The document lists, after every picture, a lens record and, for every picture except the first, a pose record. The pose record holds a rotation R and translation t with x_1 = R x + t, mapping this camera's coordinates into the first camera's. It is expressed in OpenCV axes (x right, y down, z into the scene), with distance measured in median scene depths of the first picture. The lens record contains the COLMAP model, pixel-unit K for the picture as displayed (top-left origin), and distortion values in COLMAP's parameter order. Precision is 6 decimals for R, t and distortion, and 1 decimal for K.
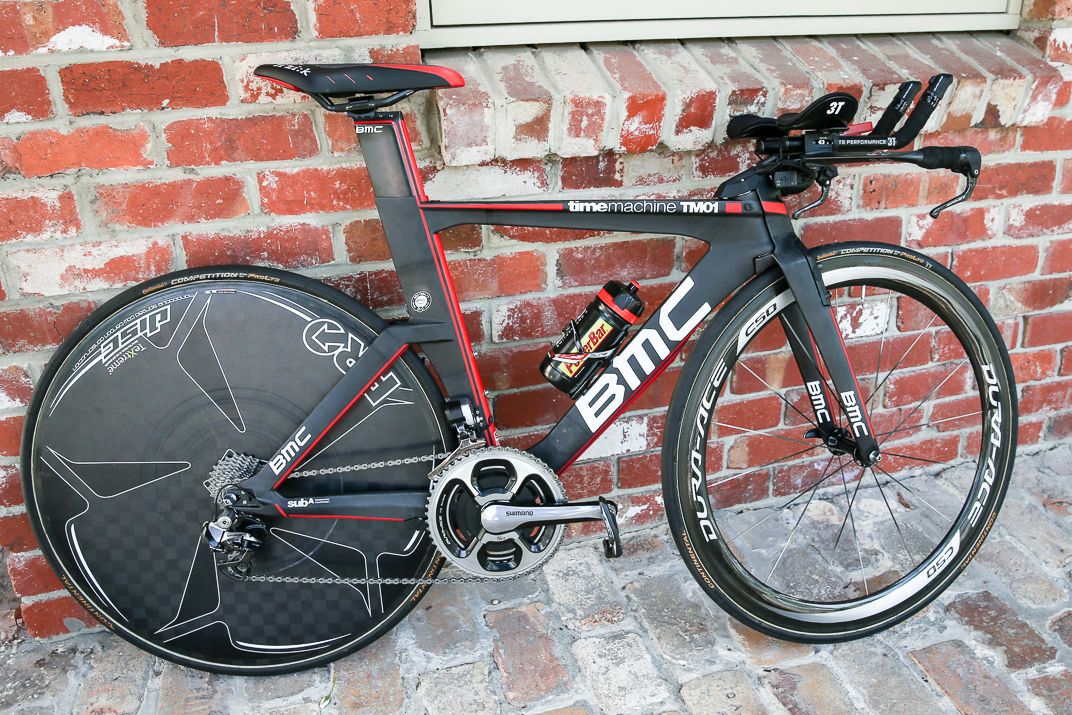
lens RADIAL K [[867.9, 0, 565.7], [0, 867.9, 327.5], [0, 0, 1]] dist [-0.069166, 0.017037]
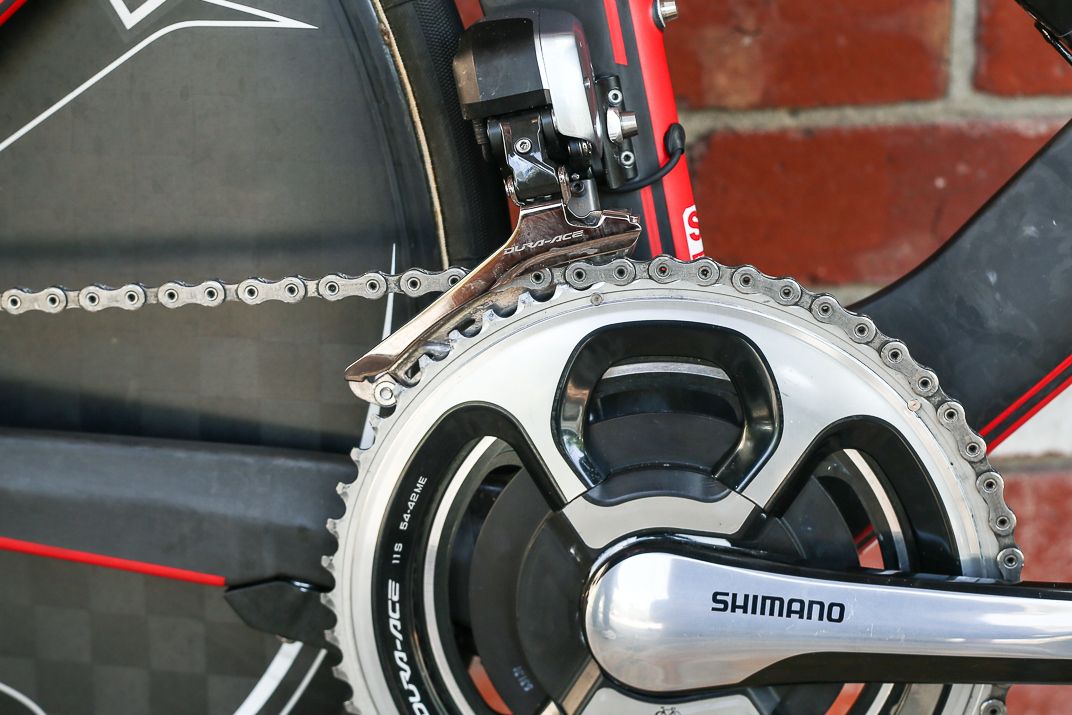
lens RADIAL K [[1999.9, 0, 522.9], [0, 1999.9, 311.5], [0, 0, 1]] dist [-0.125129, 0.000000]
pose [[0.983440, 0.084883, -0.160126, -0.042812], [-0.082233, 0.996345, 0.023112, 0.139346], [0.161503, -0.009562, 0.986826, 0.529216]]
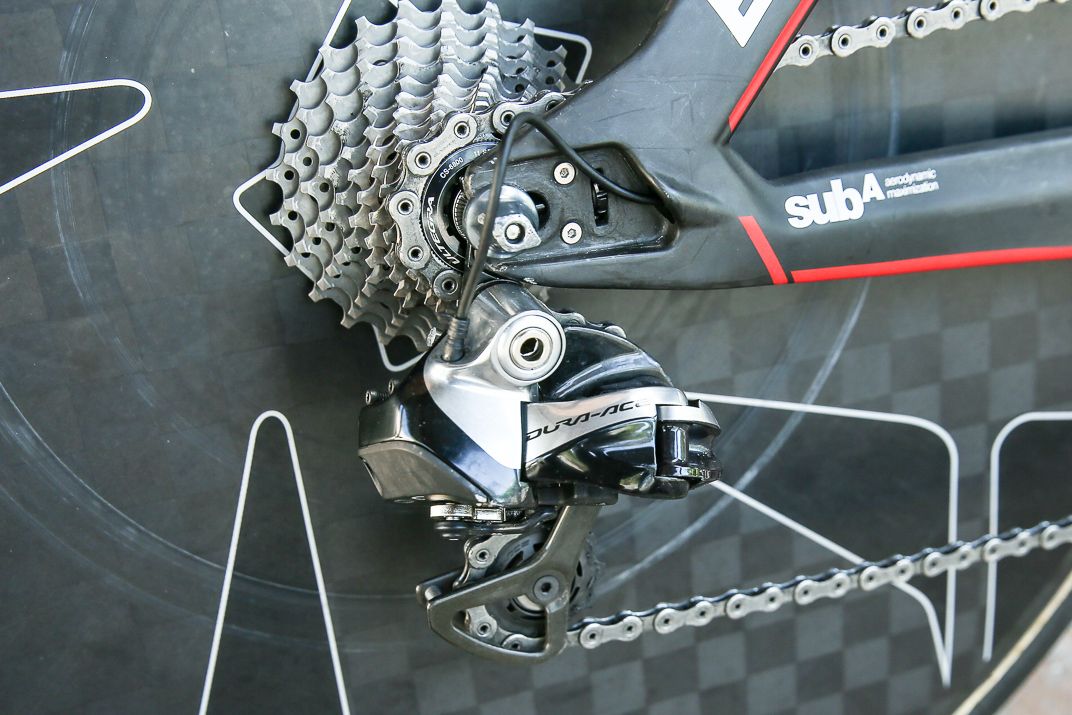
lens RADIAL K [[1409.4, 0, 596.0], [0, 1409.4, 491.4], [0, 0, 1]] dist [-0.041230, 0.000000]
pose [[0.952995, -0.183667, 0.240970, -0.429652], [0.121878, 0.960519, 0.250099, 0.174682], [-0.277391, -0.208975, 0.937755, 0.683235]]
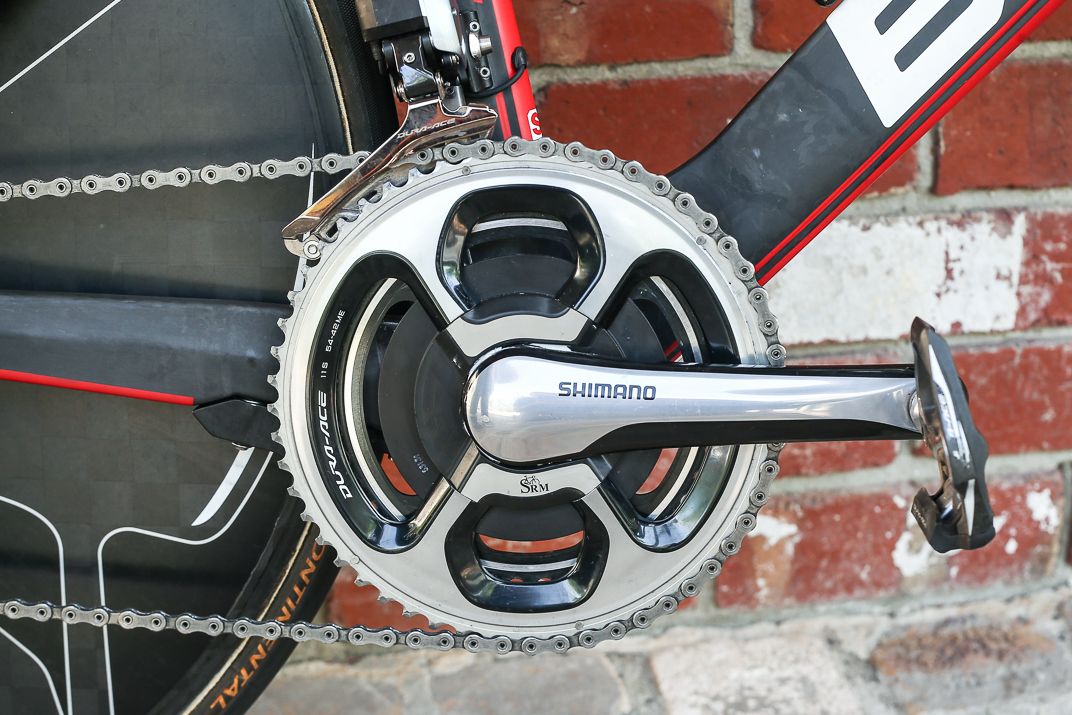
lens RADIAL K [[1939.5, 0, 501.0], [0, 1939.5, 385.7], [0, 0, 1]] dist [-0.104794, 0.000000]
pose [[0.993925, 0.050209, -0.097943, -0.026387], [-0.048453, 0.998621, 0.020228, 0.199929], [0.098823, -0.015360, 0.994986, 0.381960]]
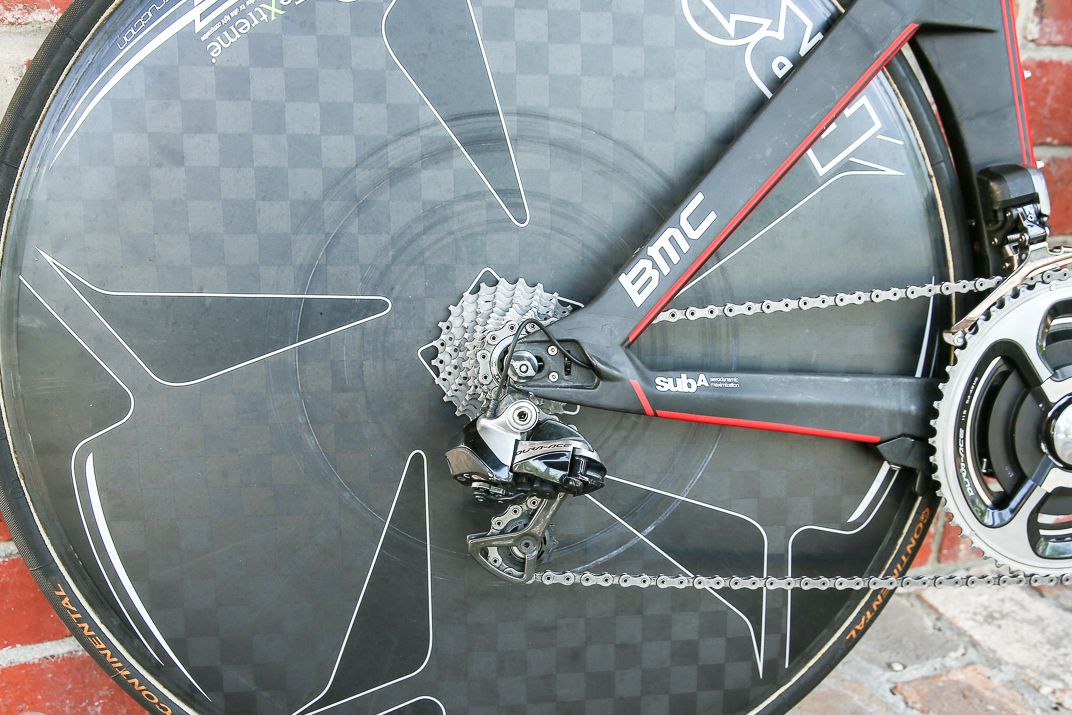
lens RADIAL K [[1029.6, 0, 538.7], [0, 1029.6, 428.7], [0, 0, 1]] dist [-0.055690, 0.000000]
pose [[0.996369, -0.000411, 0.085142, -0.404230], [0.002955, 0.999553, -0.029761, 0.231934], [-0.085092, 0.029904, 0.995924, 0.493034]]
